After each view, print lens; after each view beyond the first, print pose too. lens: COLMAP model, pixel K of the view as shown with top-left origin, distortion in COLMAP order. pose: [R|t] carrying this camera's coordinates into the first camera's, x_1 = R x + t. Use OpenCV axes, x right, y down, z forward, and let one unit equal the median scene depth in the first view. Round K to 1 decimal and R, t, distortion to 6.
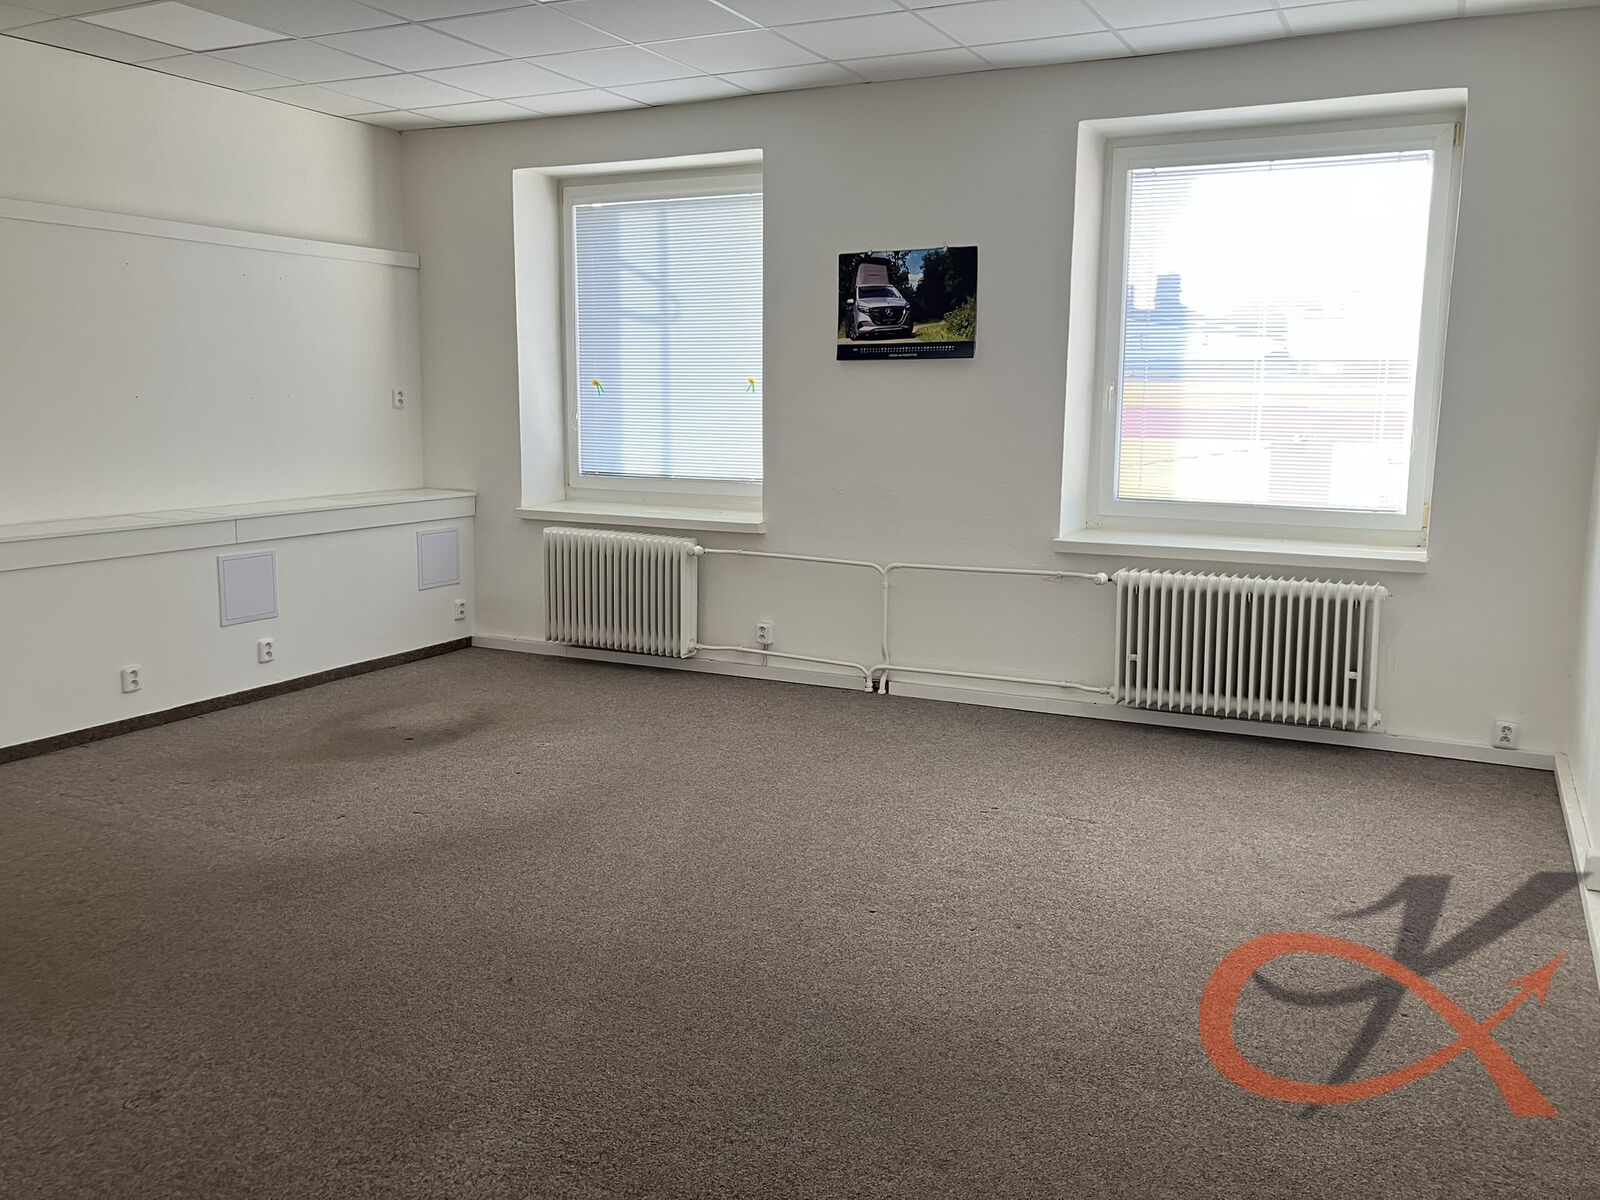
lens RADIAL K [[1259.0, 0, 844.0], [0, 1259.0, 601.7], [0, 0, 1]] dist [0.026552, -0.007333]
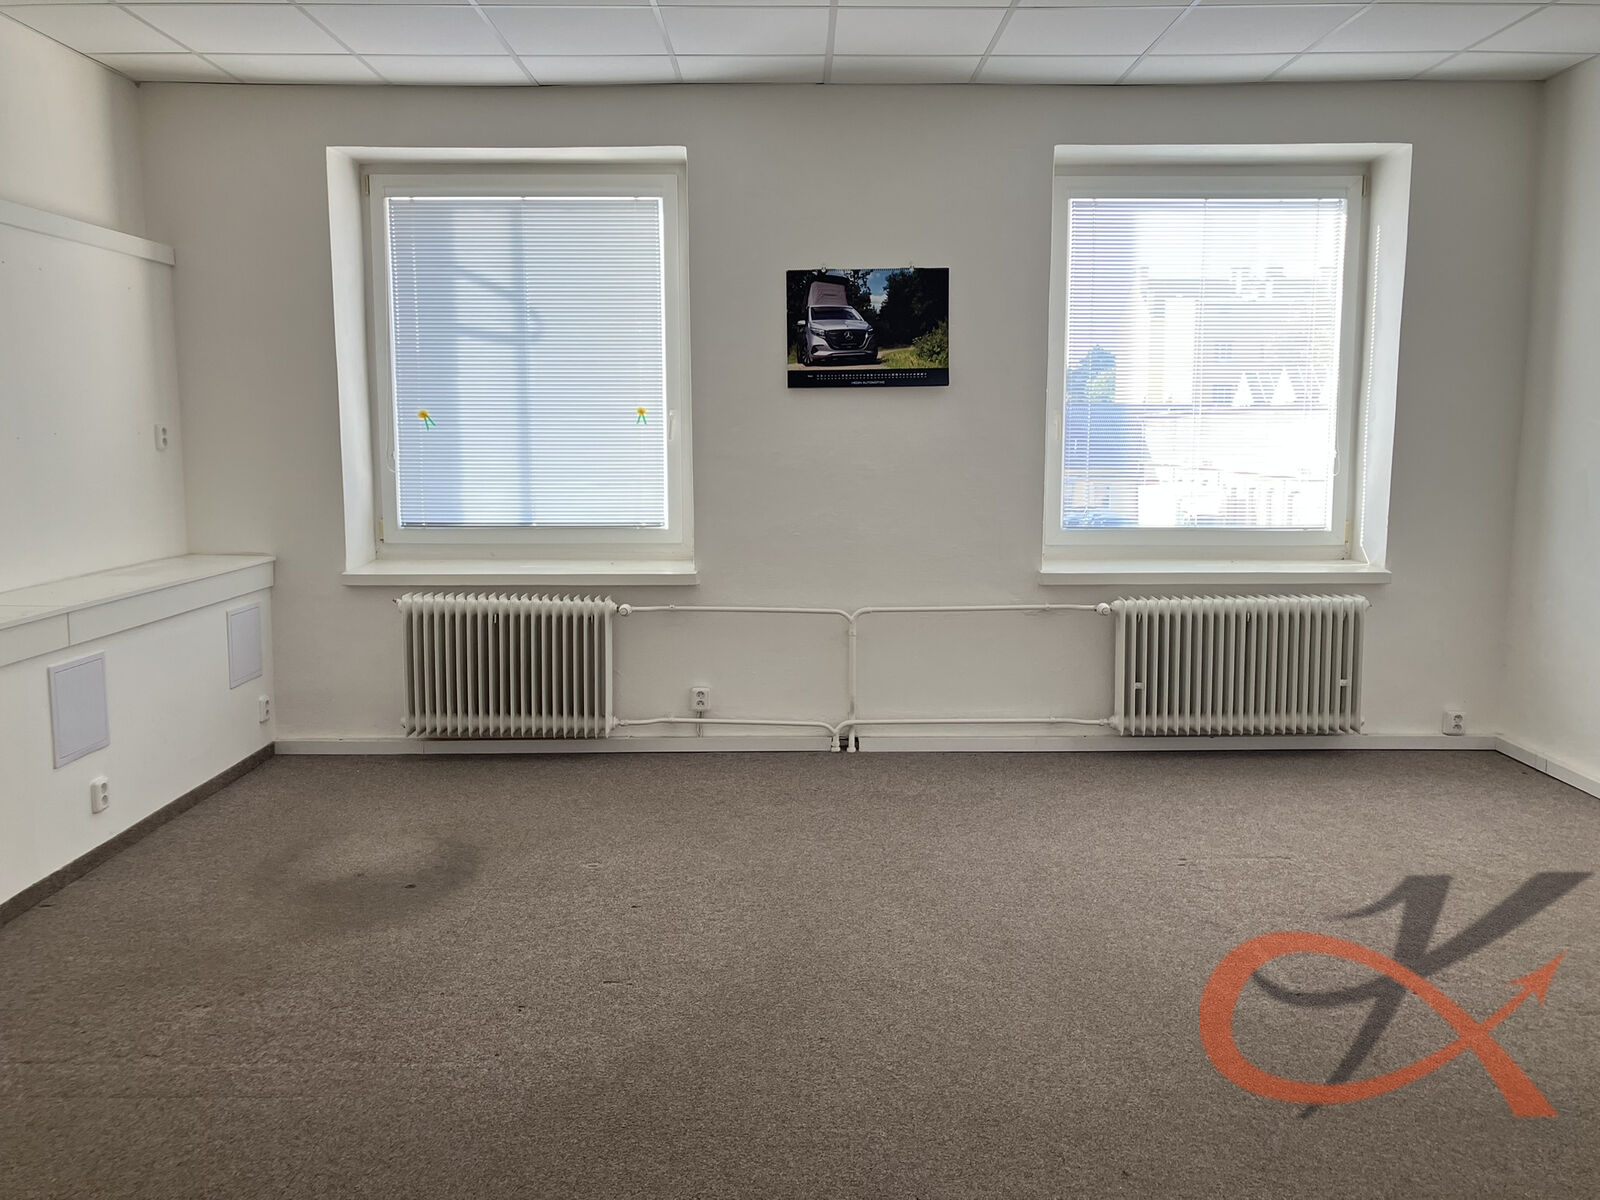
lens RADIAL K [[1259.0, 0, 844.0], [0, 1259.0, 601.7], [0, 0, 1]] dist [0.026552, -0.007333]
pose [[0.904166, -0.068367, 0.421674, -0.365273], [0.078543, 0.996888, -0.006787, -0.030765], [-0.419898, 0.039256, 0.906722, 0.177253]]
